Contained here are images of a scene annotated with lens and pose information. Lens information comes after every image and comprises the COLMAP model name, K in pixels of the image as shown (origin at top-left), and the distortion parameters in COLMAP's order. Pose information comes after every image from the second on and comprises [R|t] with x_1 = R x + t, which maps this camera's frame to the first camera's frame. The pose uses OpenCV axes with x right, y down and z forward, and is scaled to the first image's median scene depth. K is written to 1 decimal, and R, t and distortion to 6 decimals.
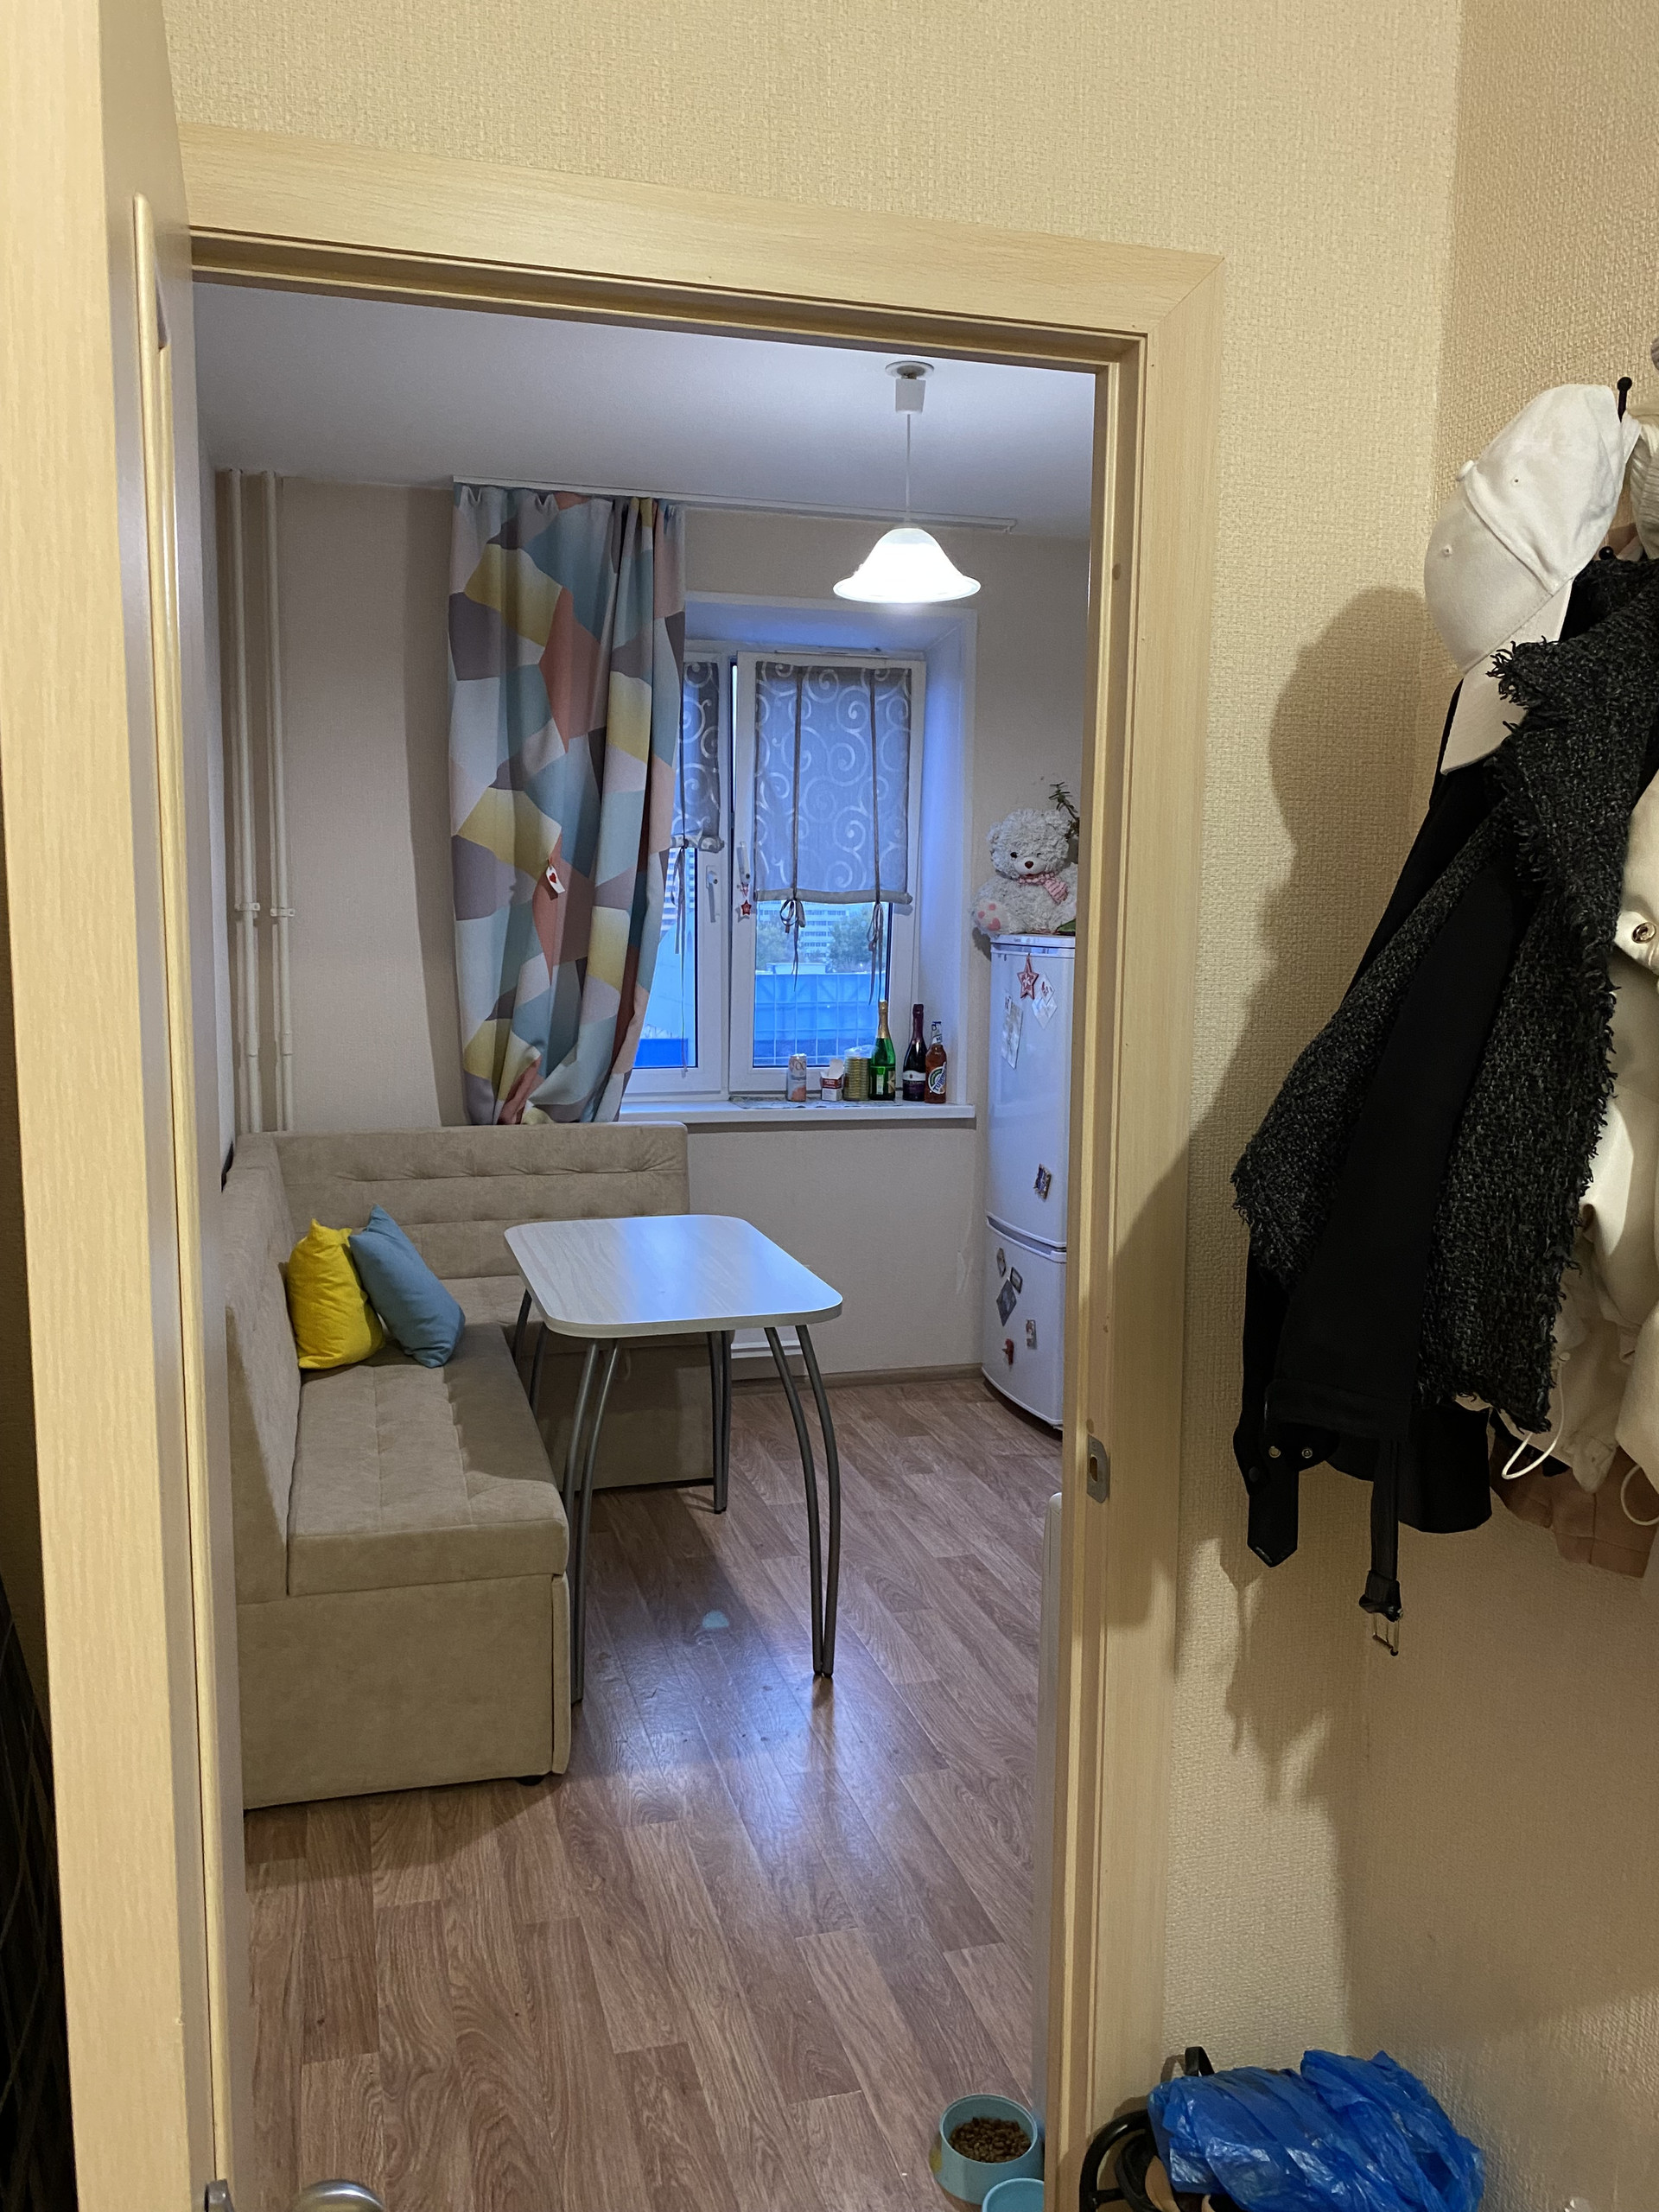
lens RADIAL K [[1674.8, 0, 825.6], [0, 1674.8, 1109.4], [0, 0, 1]] dist [0.071574, -0.111984]
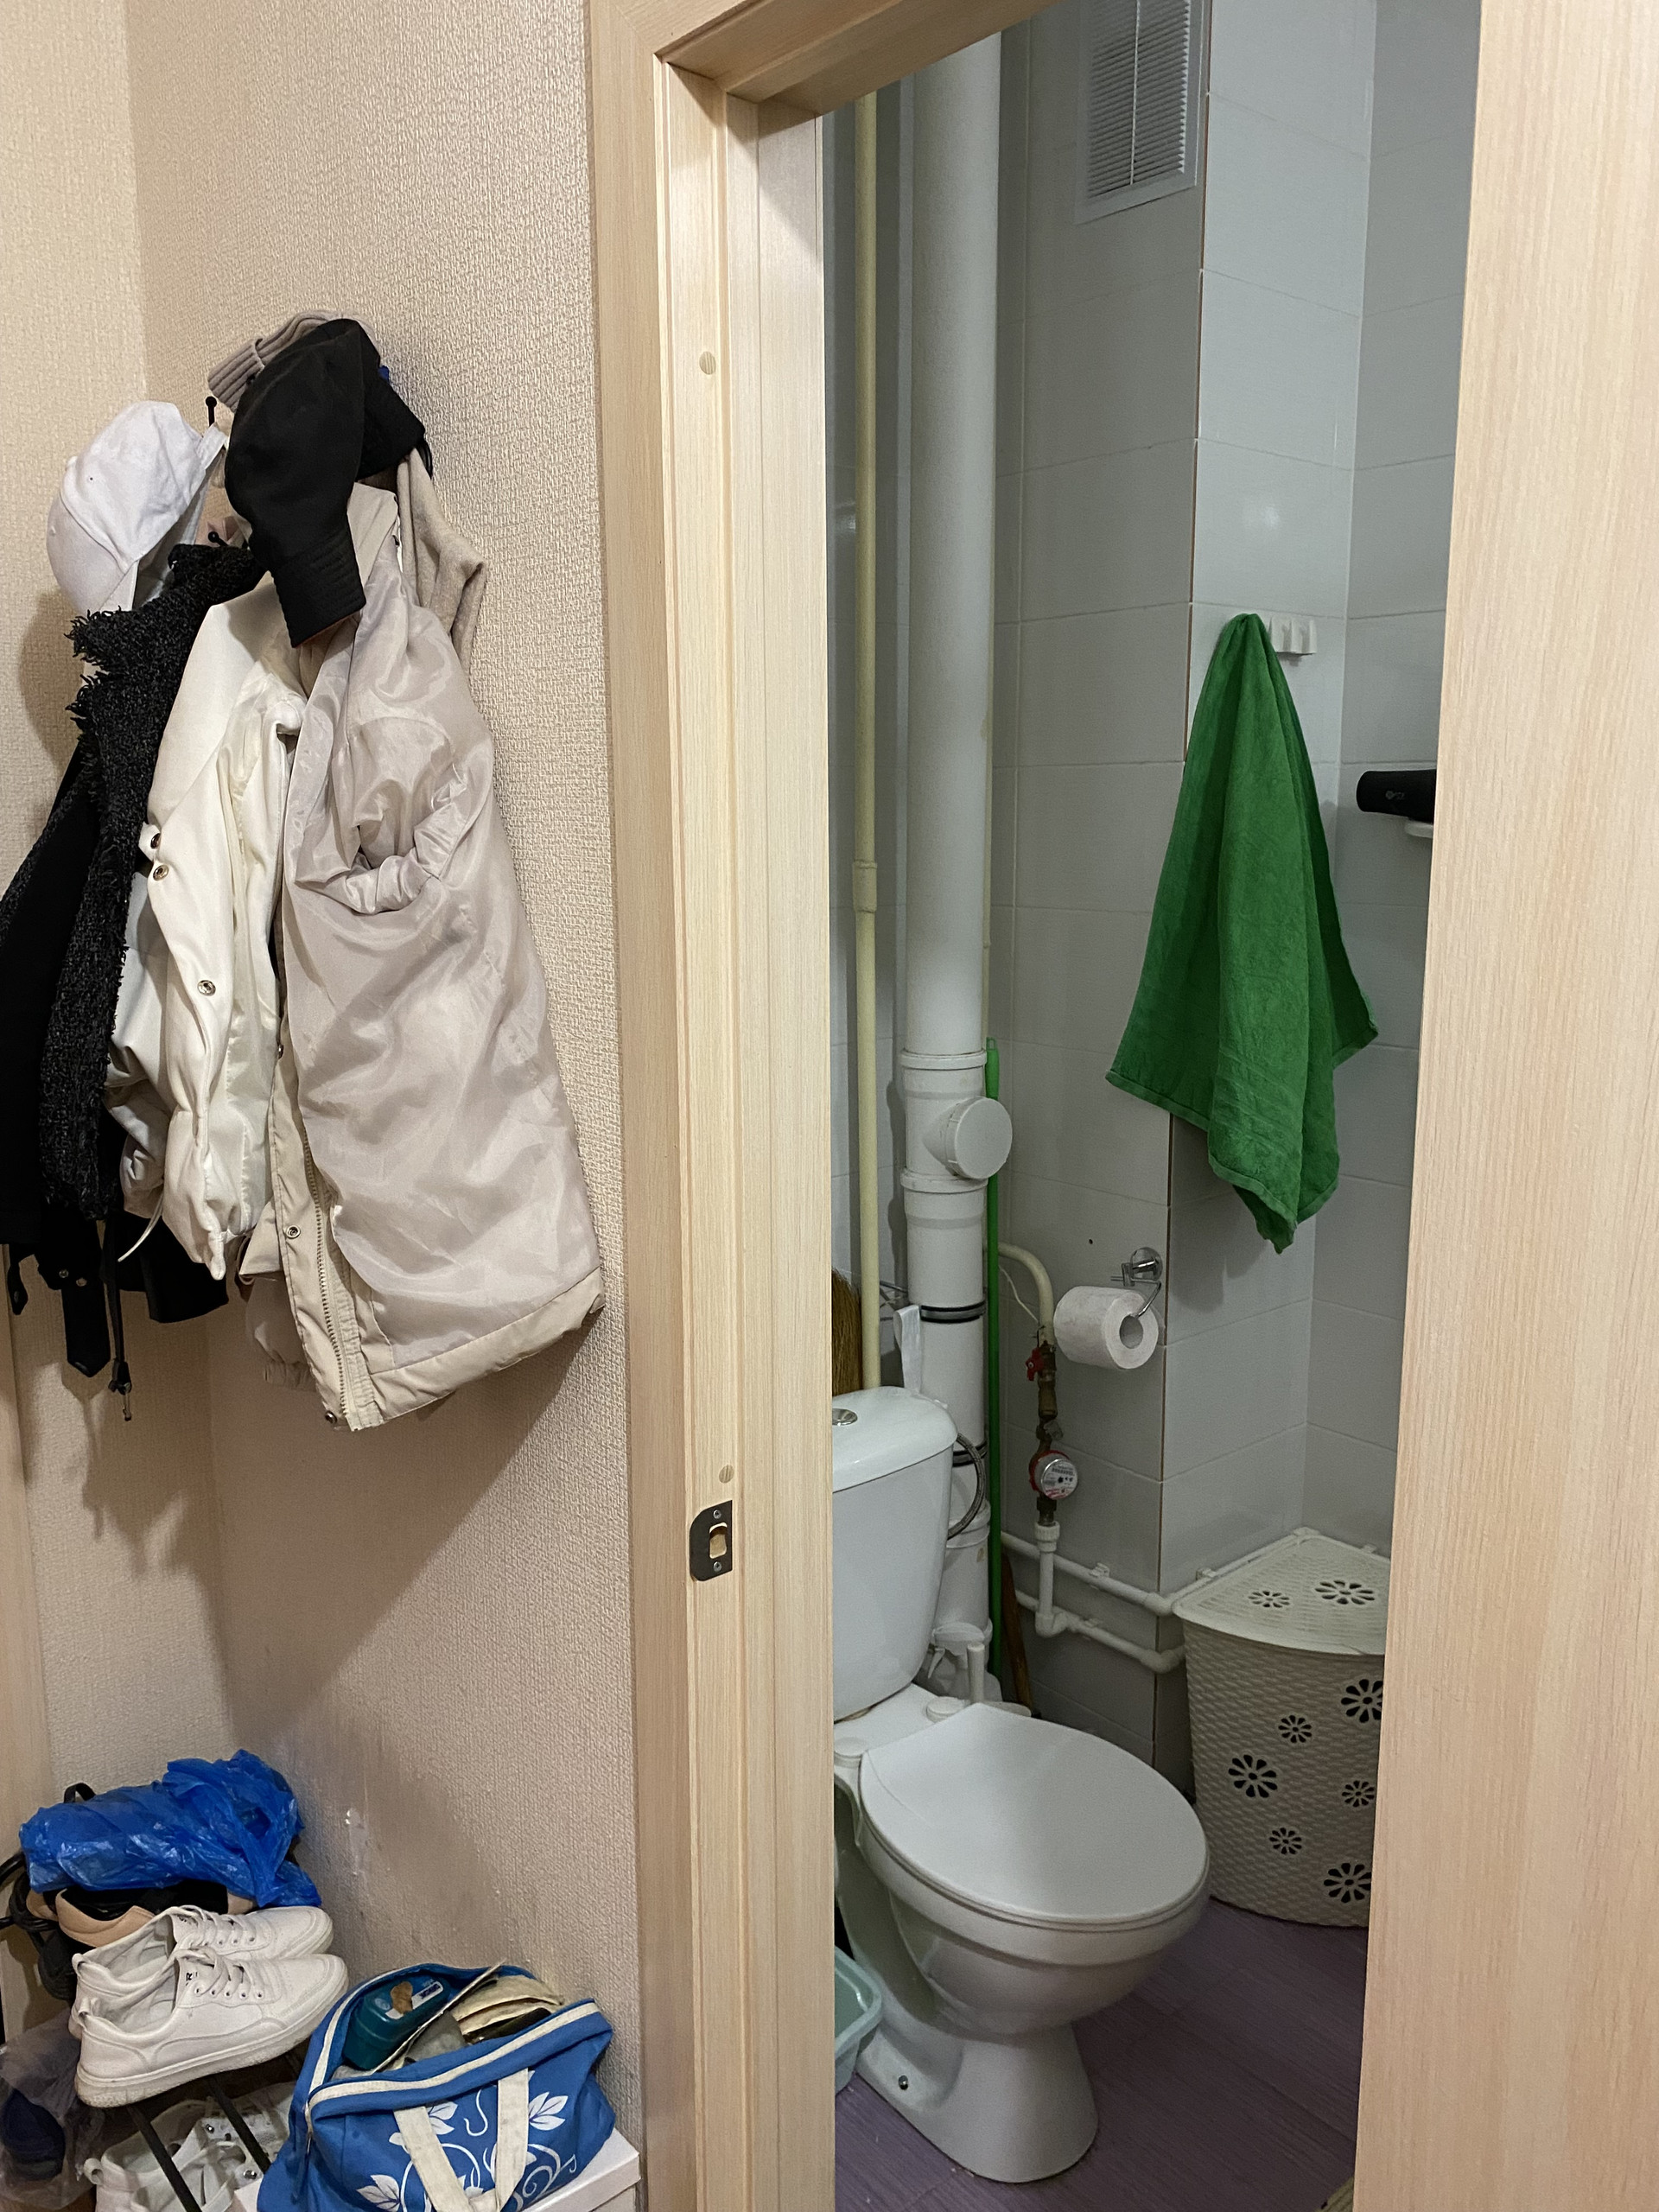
lens RADIAL K [[1674.8, 0, 825.6], [0, 1674.8, 1109.4], [0, 0, 1]] dist [0.071574, -0.111984]
pose [[0.908067, -0.094322, 0.408065, 0.319080], [0.070225, 0.994807, 0.073672, 0.036808], [-0.412895, -0.038243, 0.909975, -0.357212]]
